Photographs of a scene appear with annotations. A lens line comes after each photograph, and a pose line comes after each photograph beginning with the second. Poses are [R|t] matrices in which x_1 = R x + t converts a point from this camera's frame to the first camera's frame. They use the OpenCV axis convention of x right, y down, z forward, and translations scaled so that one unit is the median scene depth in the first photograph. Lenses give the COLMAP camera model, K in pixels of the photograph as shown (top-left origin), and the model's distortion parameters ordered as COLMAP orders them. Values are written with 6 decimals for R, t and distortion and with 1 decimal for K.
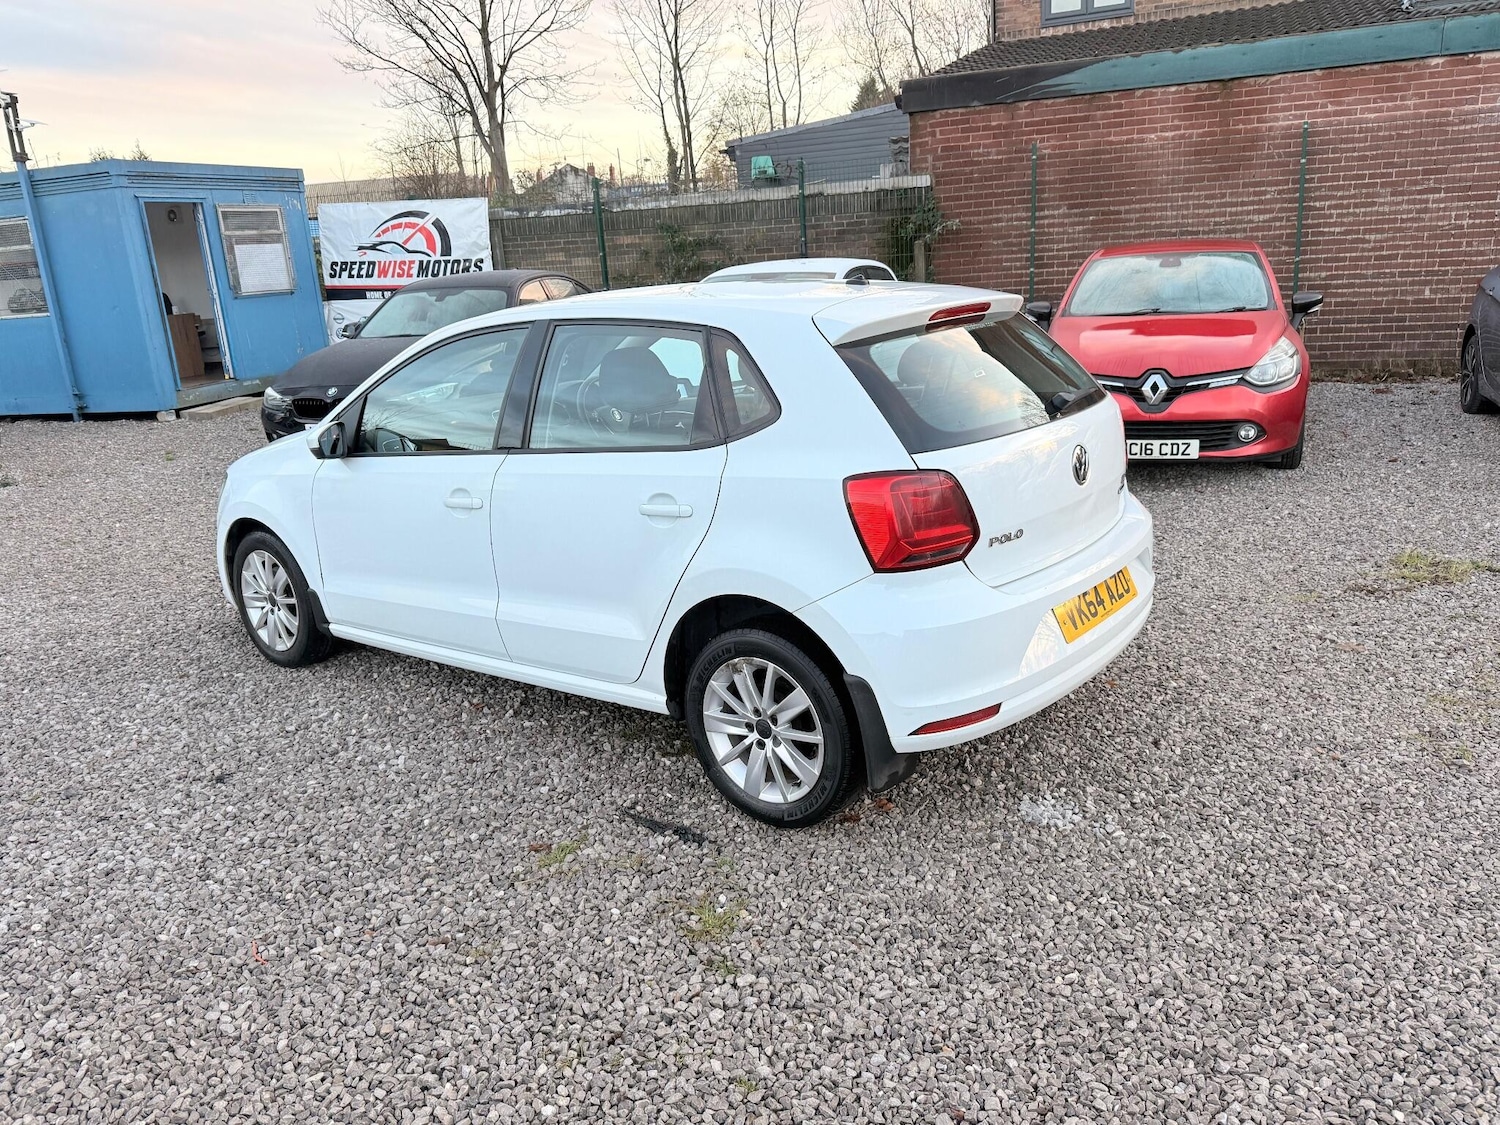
lens RADIAL K [[1145.2, 0, 747.1], [0, 1145.2, 558.5], [0, 0, 1]] dist [0.018579, -0.028620]
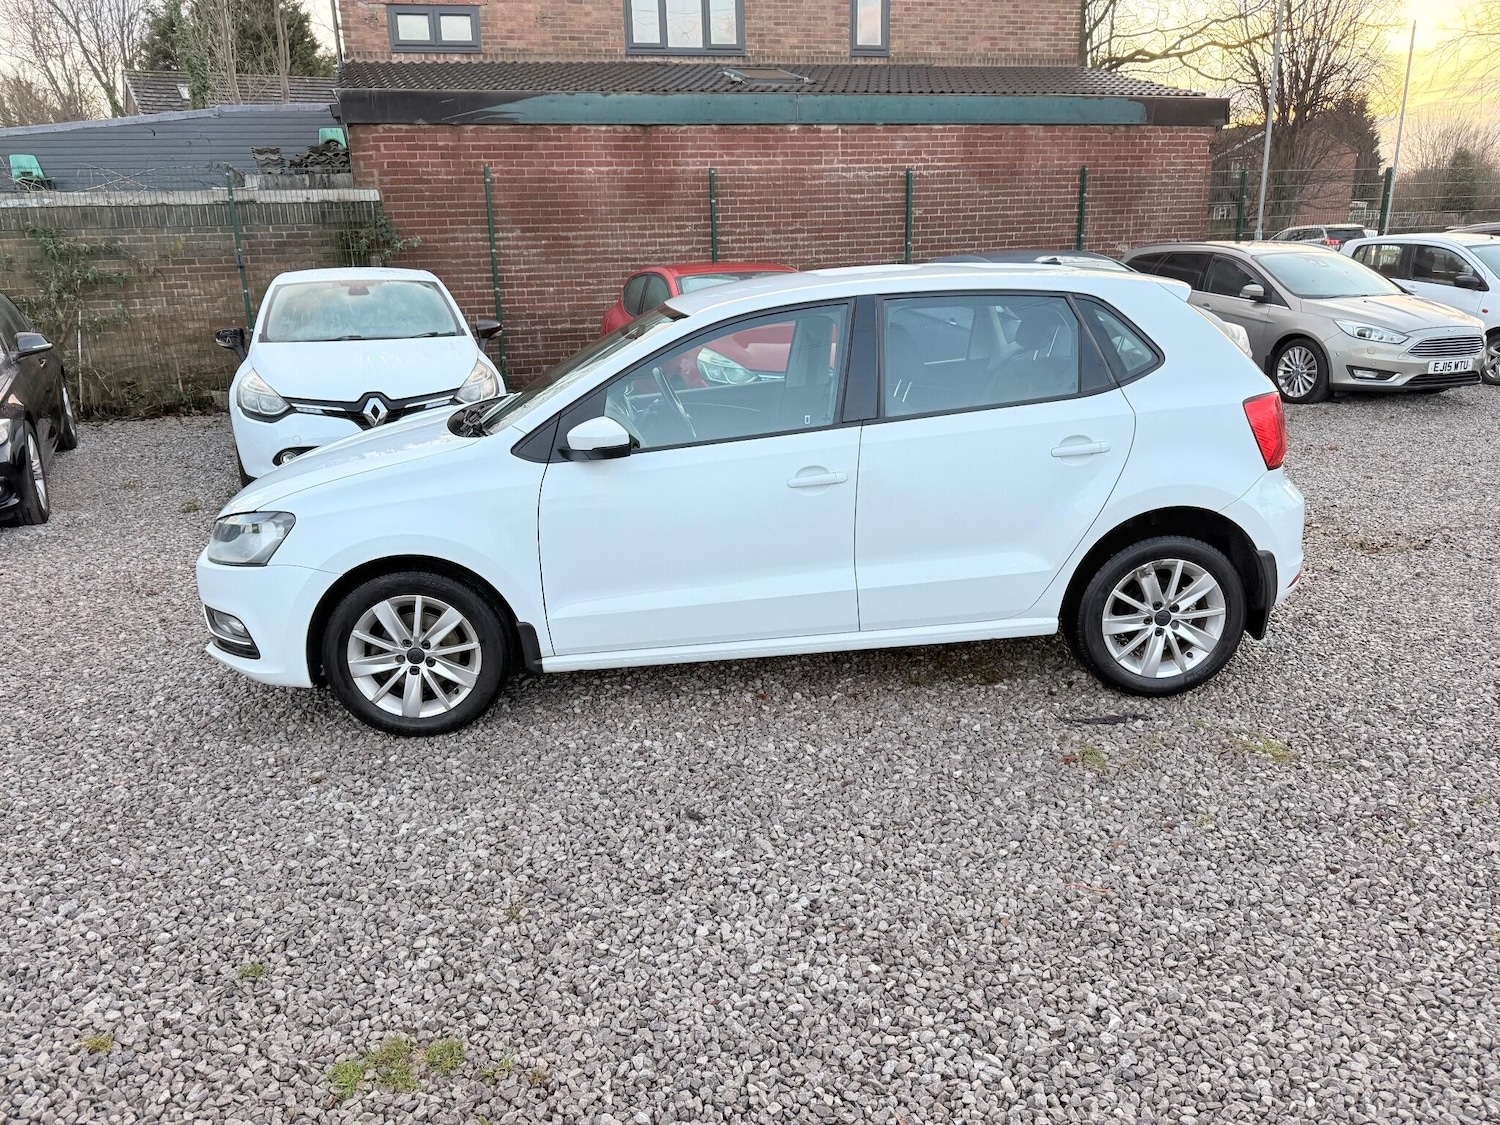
lens RADIAL K [[1145.2, 0, 746.7], [0, 1145.2, 582.4], [0, 0, 1]] dist [0.018579, -0.028620]
pose [[0.743184, -0.151209, 0.651777, -0.328560], [0.159990, 0.986031, 0.046327, -0.005178], [-0.649677, 0.069848, 0.756994, 0.104229]]
